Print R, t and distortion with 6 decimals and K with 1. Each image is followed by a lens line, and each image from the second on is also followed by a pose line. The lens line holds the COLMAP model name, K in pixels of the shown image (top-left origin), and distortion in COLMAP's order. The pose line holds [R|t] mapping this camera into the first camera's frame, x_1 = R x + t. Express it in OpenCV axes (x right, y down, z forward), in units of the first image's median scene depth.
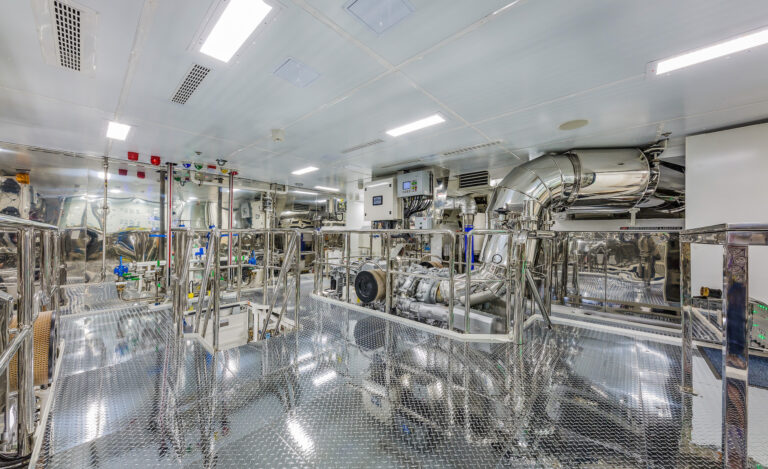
lens RADIAL K [[266.7, 0, 384.8], [0, 266.7, 235.4], [0, 0, 1]] dist [-0.001025, 0.000009]
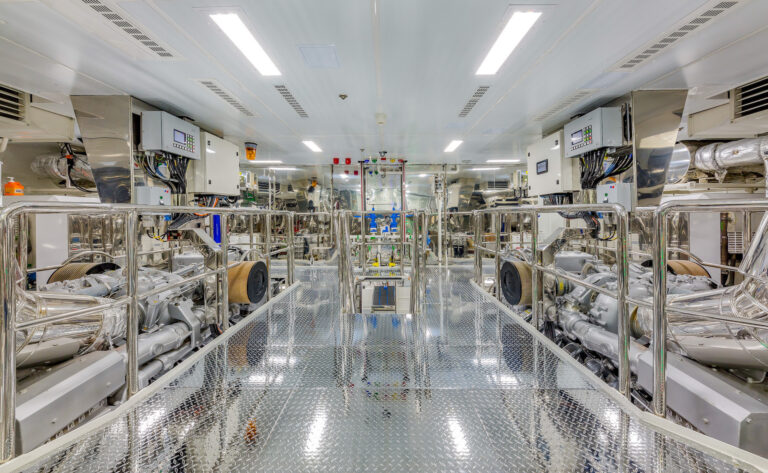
lens RADIAL K [[260.1, 0, 390.4], [0, 260.1, 210.4], [0, 0, 1]] dist [0.013002, 0.000078]
pose [[0.674640, -0.020629, -0.737859, 0.227874], [0.011311, 0.999781, -0.017610, -0.003989], [0.738061, 0.003534, 0.674725, 0.219968]]
